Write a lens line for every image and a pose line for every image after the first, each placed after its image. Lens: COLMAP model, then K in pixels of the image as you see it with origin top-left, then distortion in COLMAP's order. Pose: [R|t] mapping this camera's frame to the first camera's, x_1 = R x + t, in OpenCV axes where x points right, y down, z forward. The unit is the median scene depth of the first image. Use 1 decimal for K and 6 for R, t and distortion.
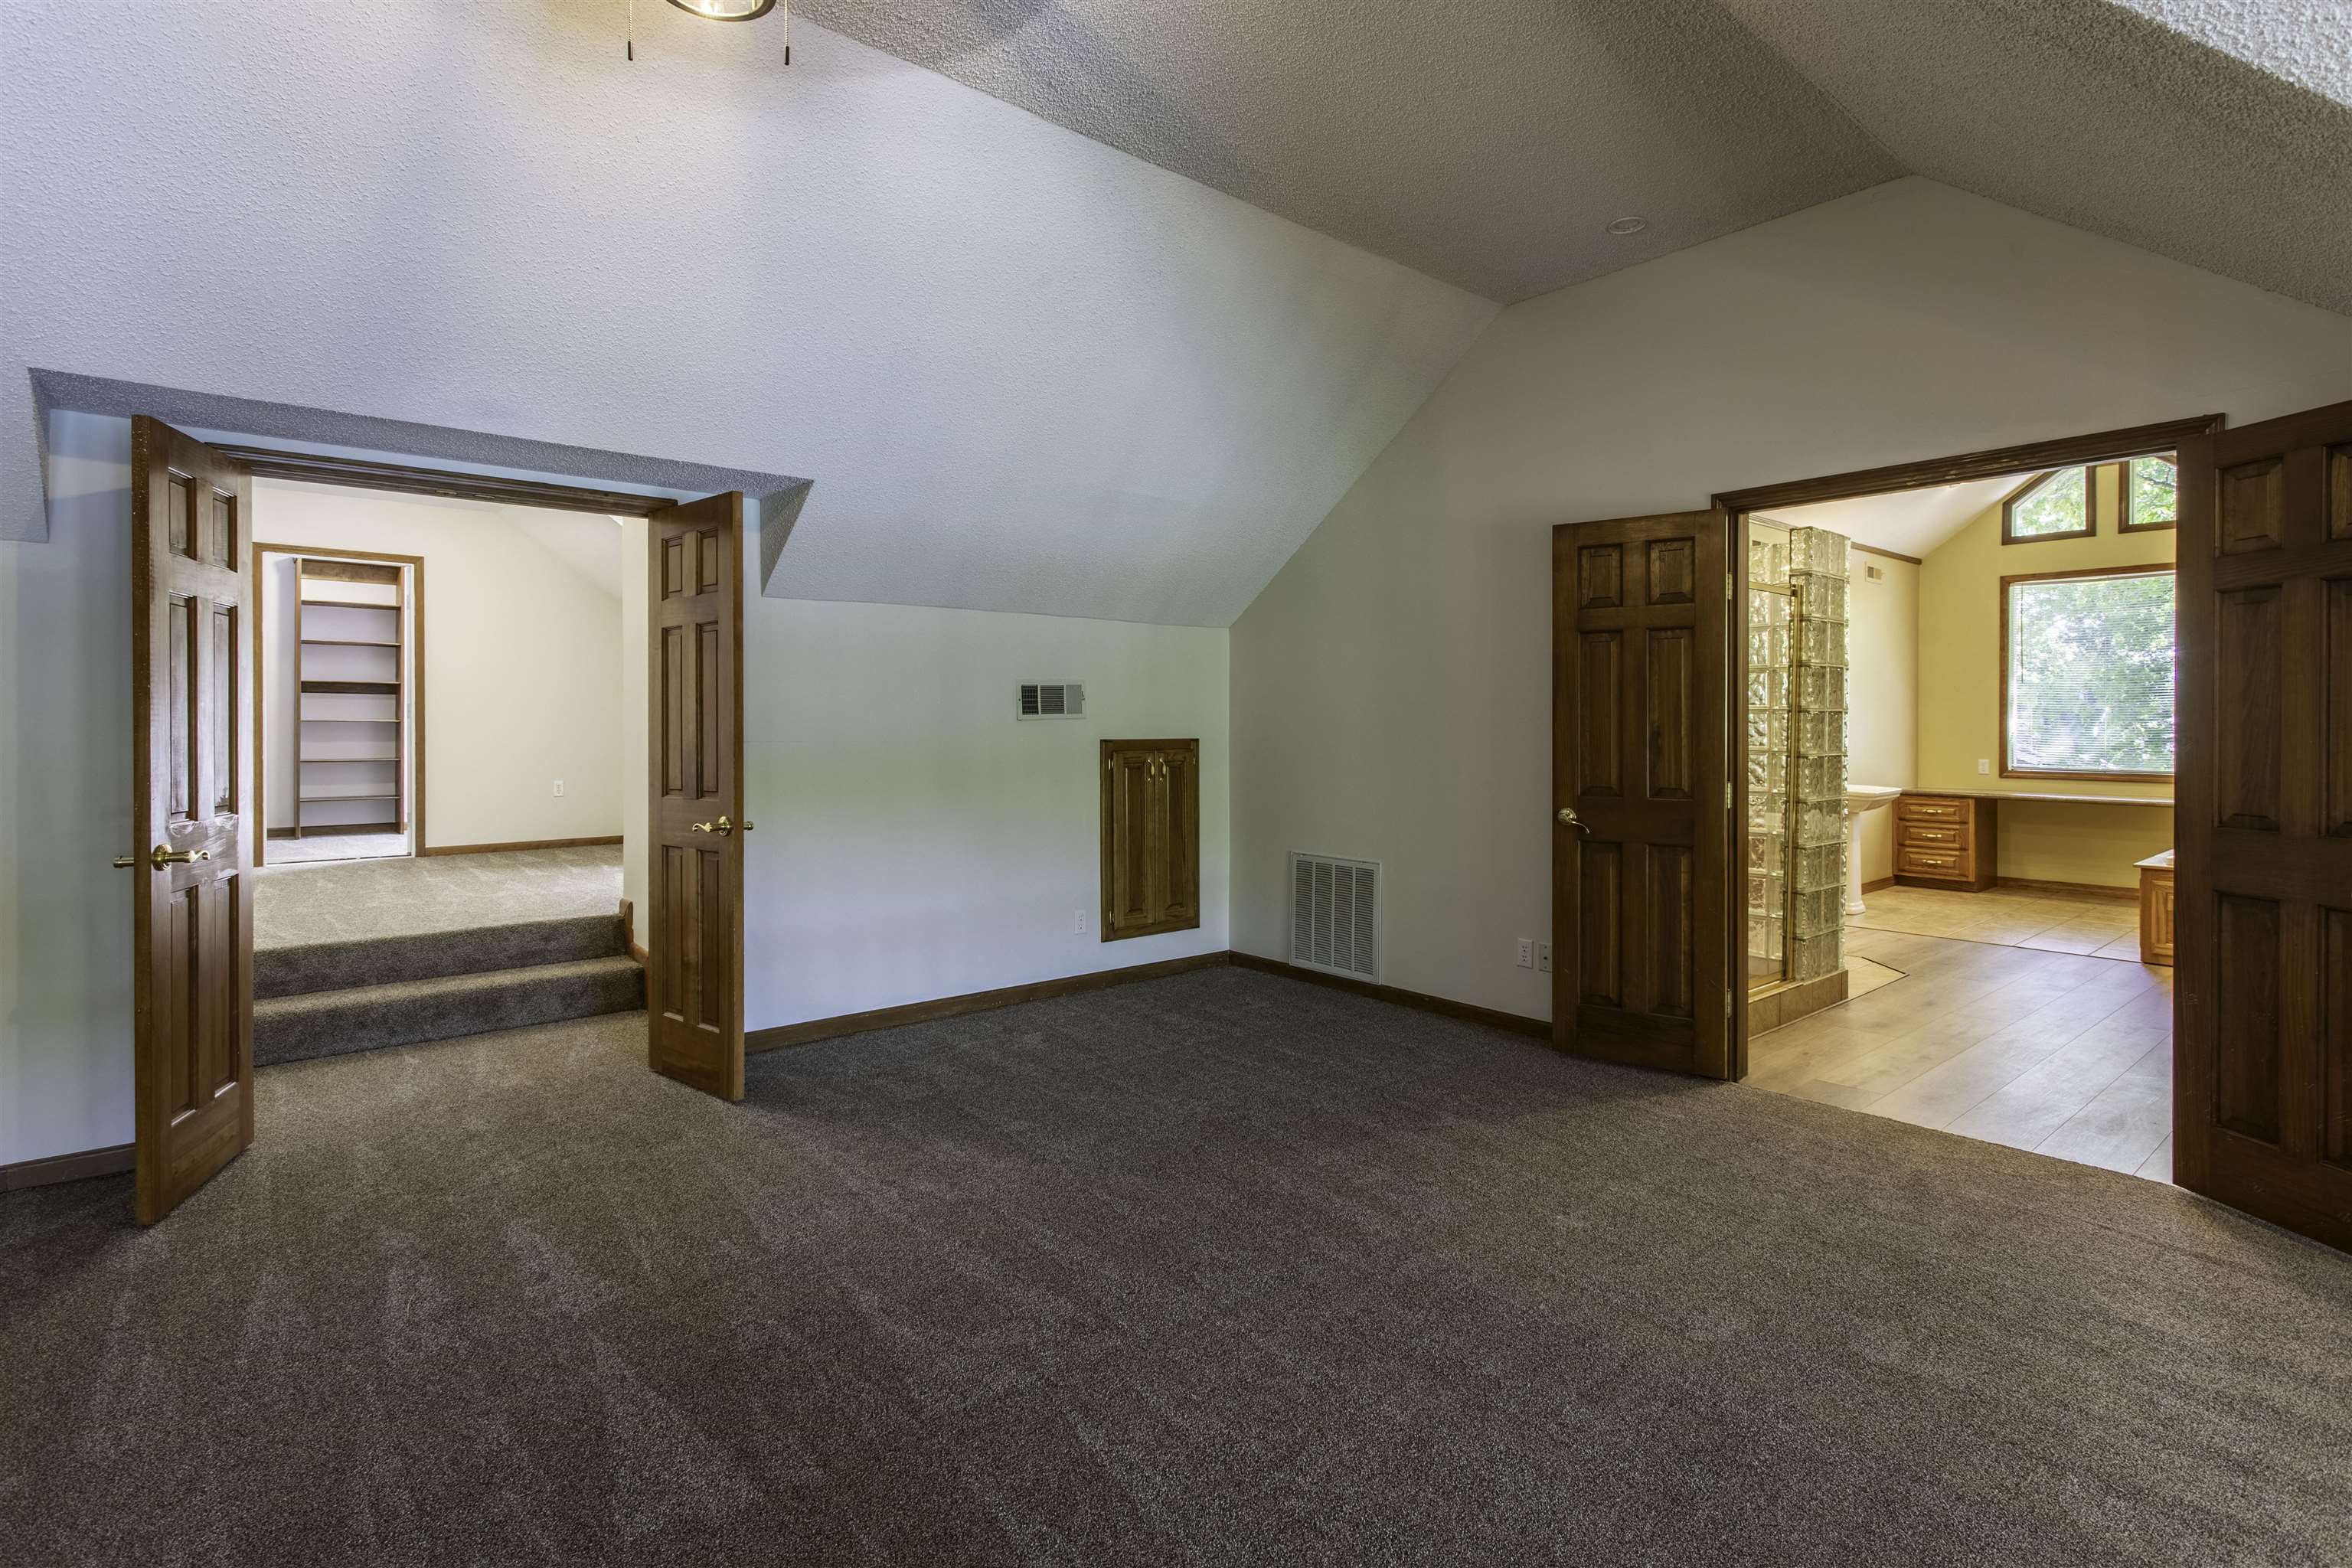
lens RADIAL K [[1140.1, 0, 1176.6], [0, 1140.1, 727.4], [0, 0, 1]] dist [0.001237, 0.000401]
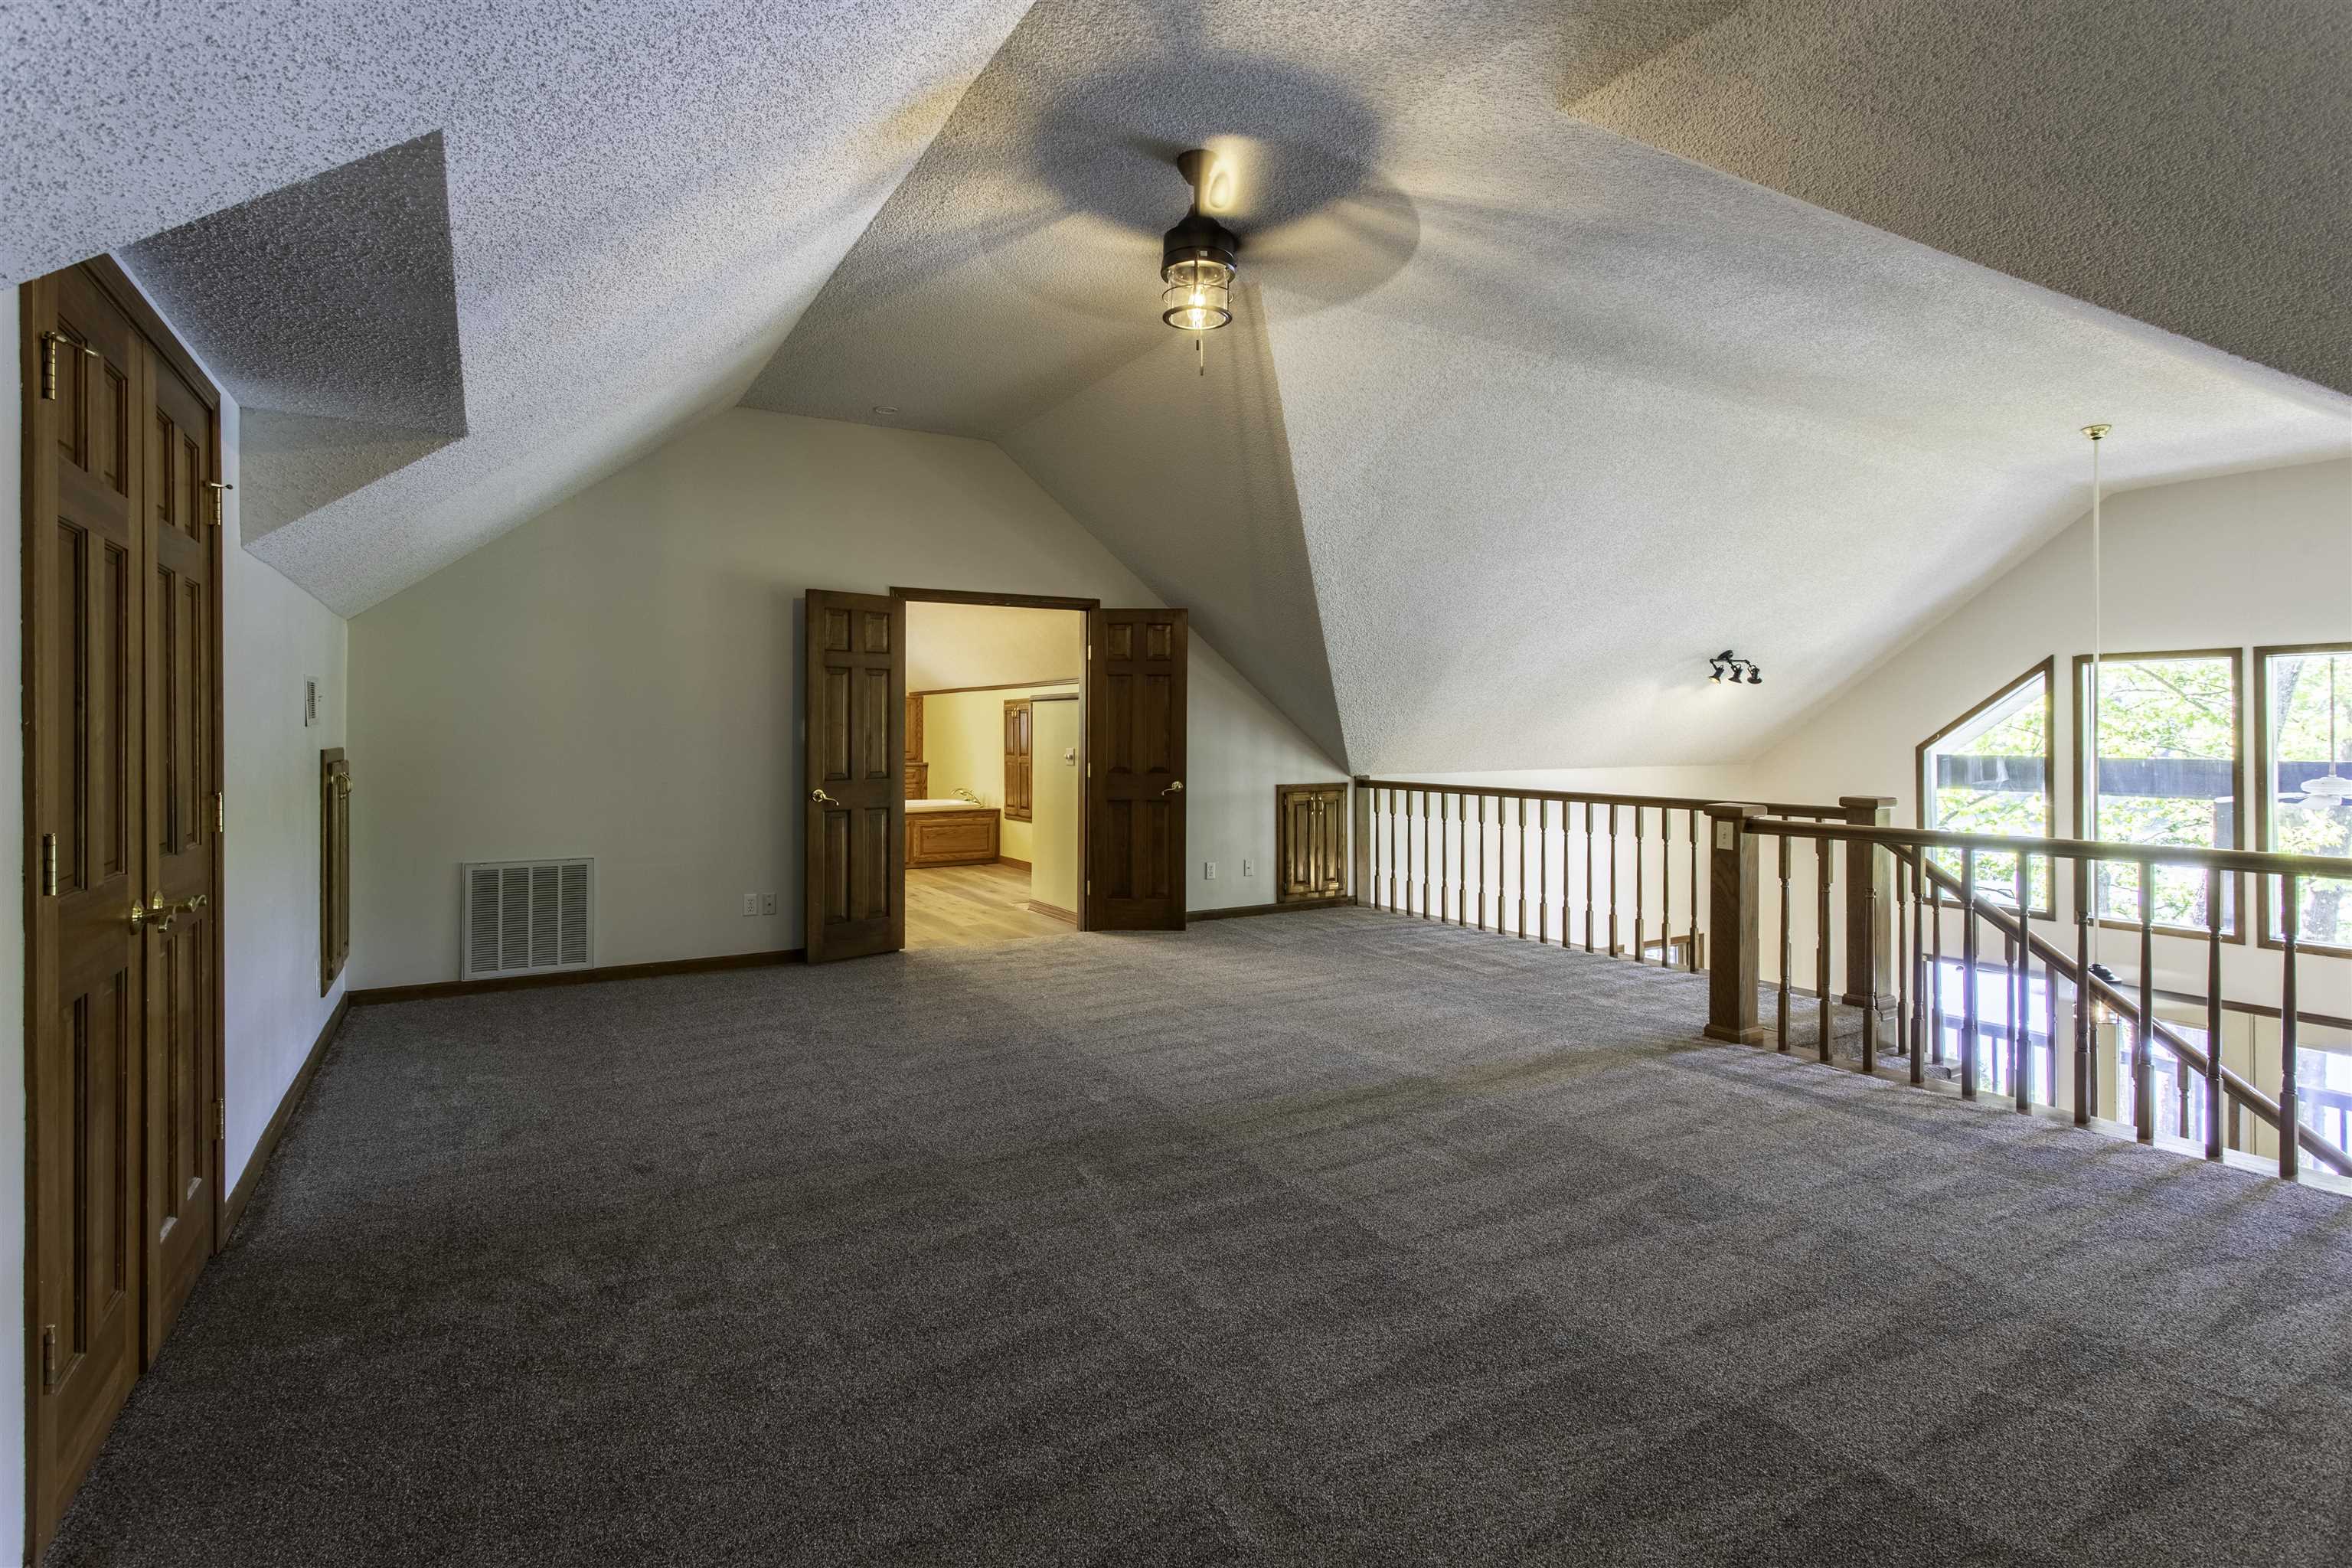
lens RADIAL K [[1140.1, 0, 1176.6], [0, 1140.1, 727.4], [0, 0, 1]] dist [0.001237, 0.000401]
pose [[0.160095, 0.000076, 0.987102, -0.993276], [0.002546, 0.999997, -0.000490, -0.005767], [-0.987098, 0.002592, 0.160094, 0.328656]]
